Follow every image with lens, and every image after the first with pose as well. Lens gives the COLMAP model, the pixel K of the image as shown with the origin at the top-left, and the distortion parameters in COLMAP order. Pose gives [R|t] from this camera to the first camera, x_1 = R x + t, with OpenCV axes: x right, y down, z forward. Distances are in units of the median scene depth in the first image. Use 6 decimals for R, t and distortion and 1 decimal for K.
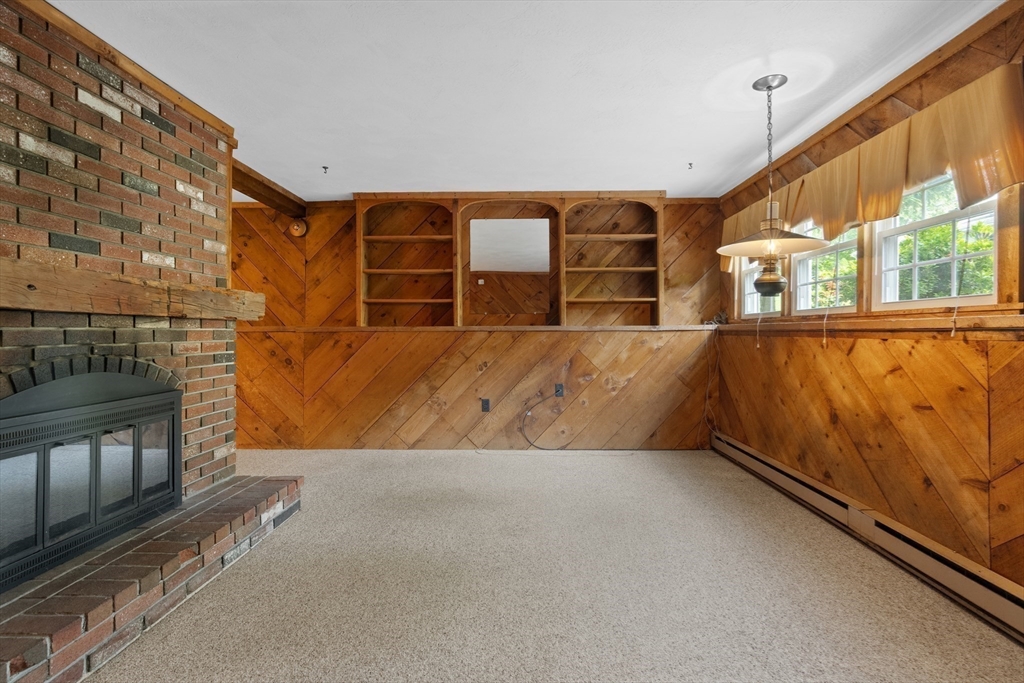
lens RADIAL K [[475.9, 0, 514.8], [0, 475.9, 331.6], [0, 0, 1]] dist [-0.005808, 0.000442]
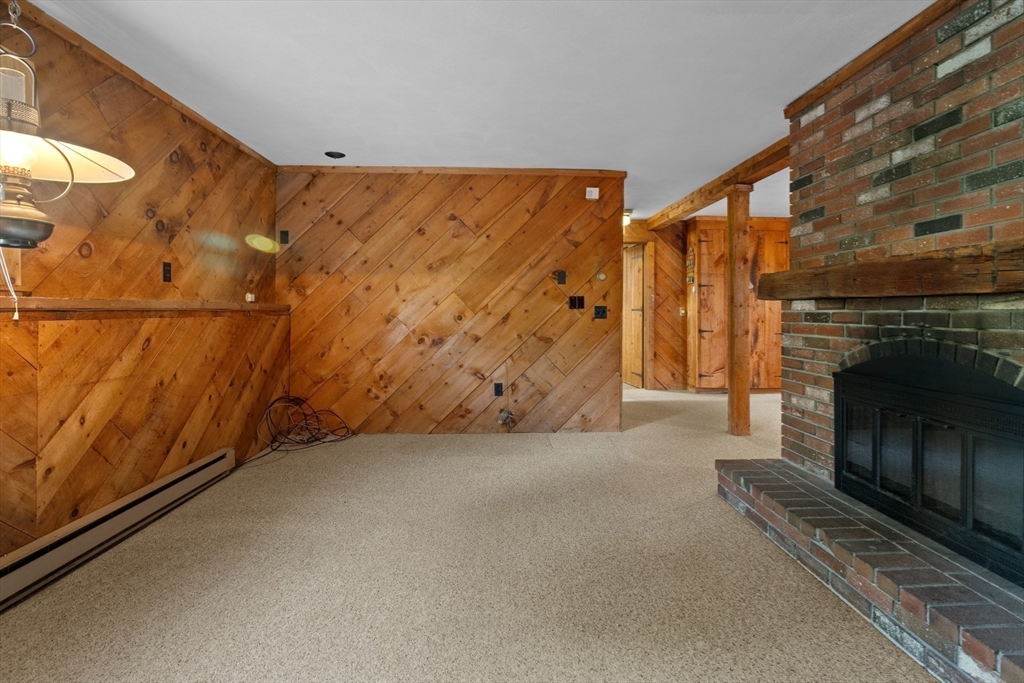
lens RADIAL K [[475.9, 0, 524.0], [0, 475.9, 315.4], [0, 0, 1]] dist [-0.005808, 0.000442]
pose [[-0.996092, -0.001539, -0.088313, 0.019733], [-0.002163, 0.999973, 0.006973, -0.001850], [0.088300, 0.007136, -0.996068, 1.870635]]
